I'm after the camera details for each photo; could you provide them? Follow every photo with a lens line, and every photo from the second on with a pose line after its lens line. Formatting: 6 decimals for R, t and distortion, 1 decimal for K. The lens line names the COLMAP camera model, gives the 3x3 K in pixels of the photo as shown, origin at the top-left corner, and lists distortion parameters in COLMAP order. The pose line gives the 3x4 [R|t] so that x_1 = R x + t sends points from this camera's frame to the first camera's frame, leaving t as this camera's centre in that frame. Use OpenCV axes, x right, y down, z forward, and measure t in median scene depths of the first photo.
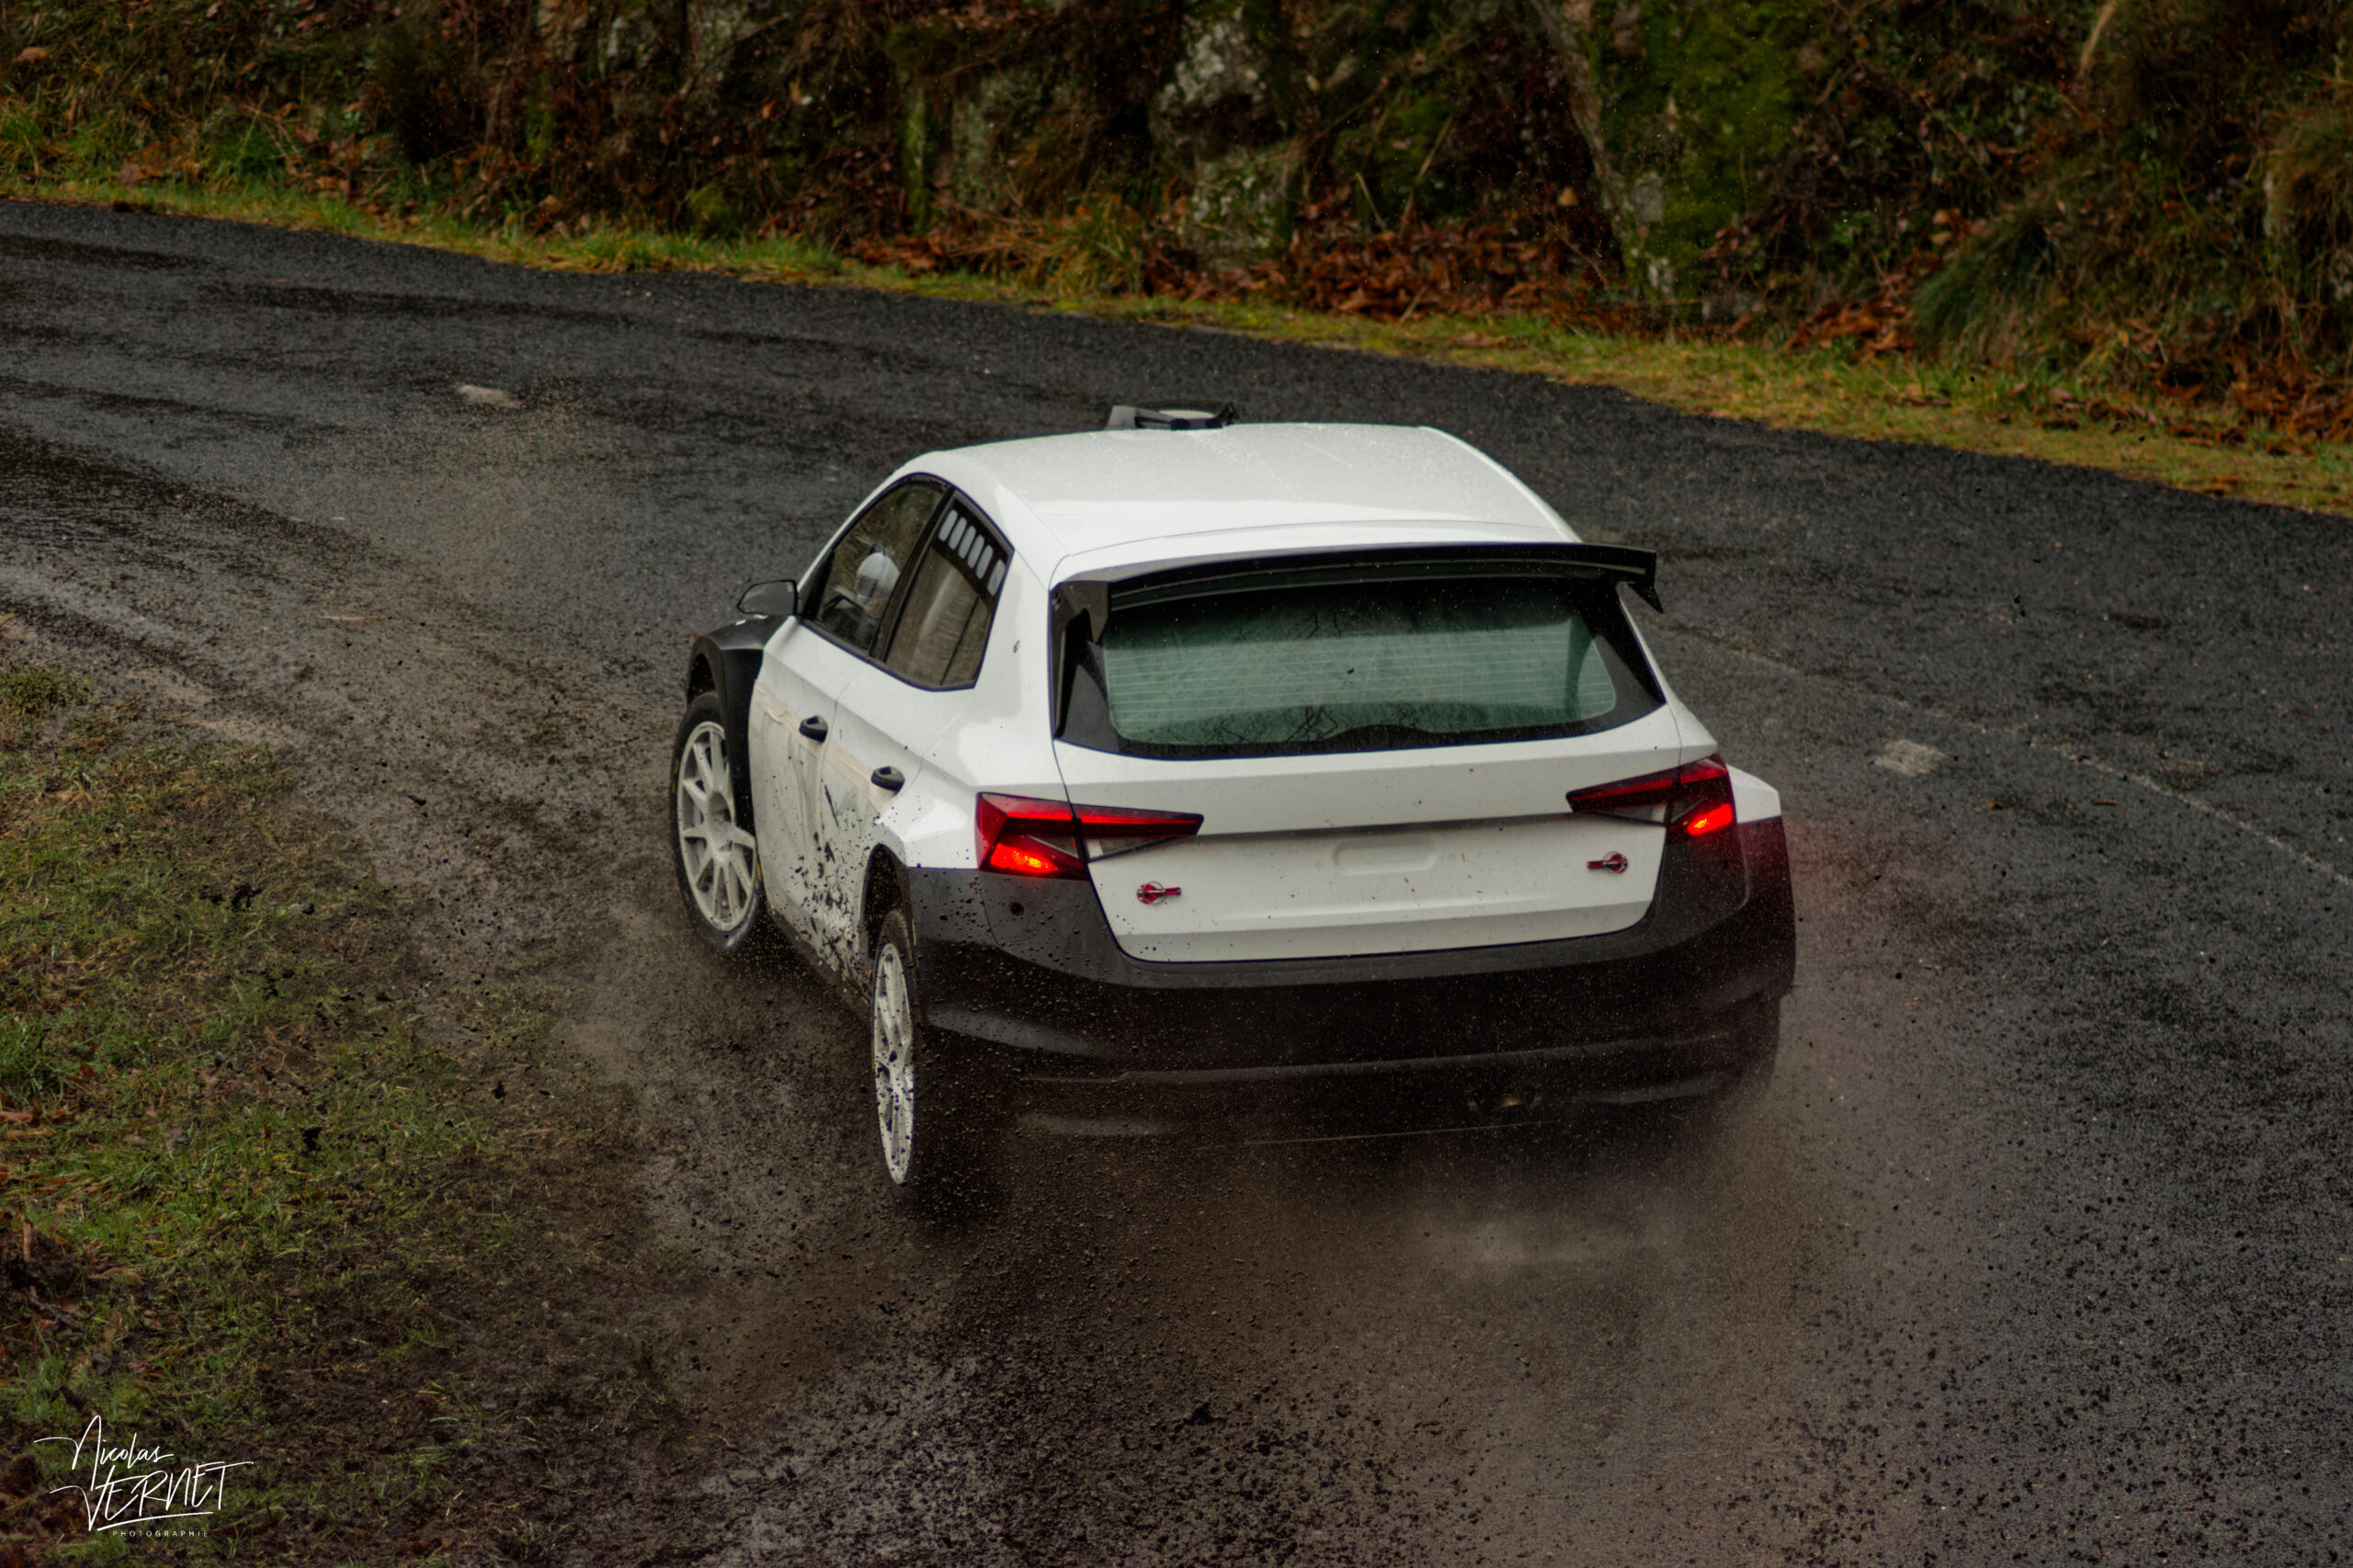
lens RADIAL K [[8168.4, 0, 1169.8], [0, 8168.4, 784.9], [0, 0, 1]] dist [-0.186364, 0.000000]
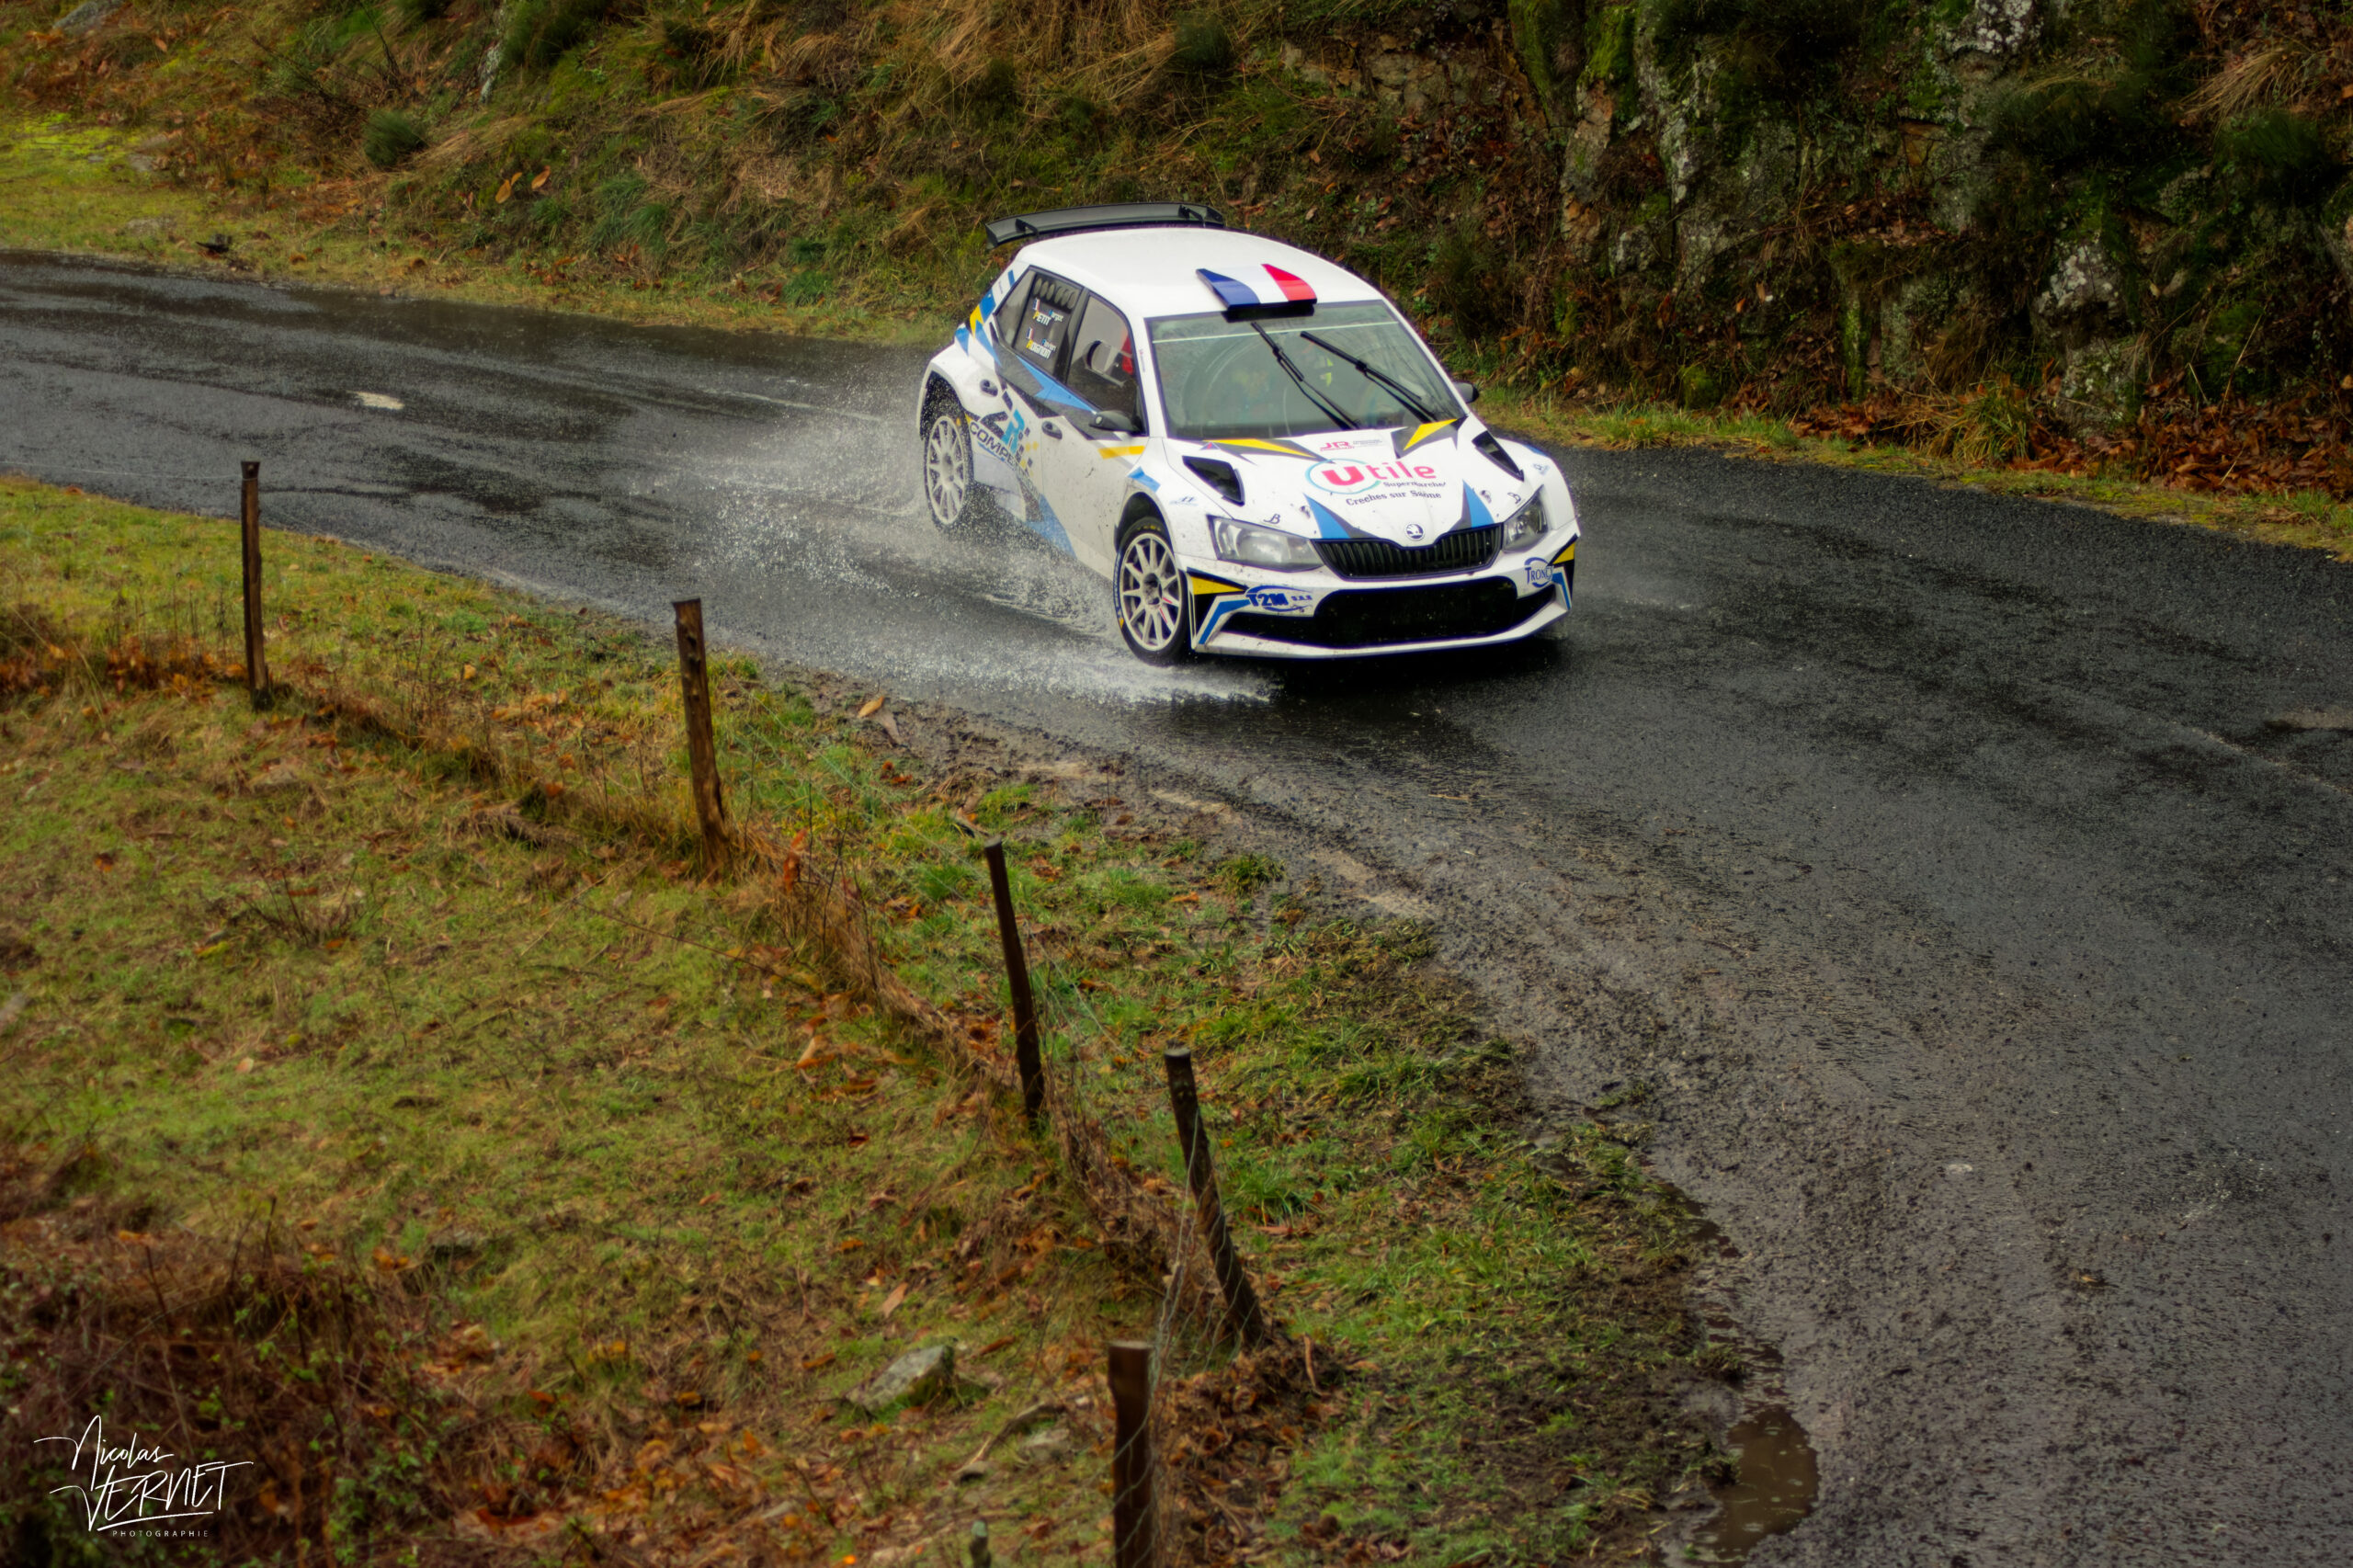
lens RADIAL K [[7129.9, 0, 1185.4], [0, 7129.9, 785.0], [0, 0, 1]] dist [-0.149074, 0.000000]
pose [[0.992170, -0.012946, -0.124221, 0.003911], [0.016334, 0.999521, 0.026296, -0.040200], [0.123821, -0.028119, 0.991906, -0.164796]]
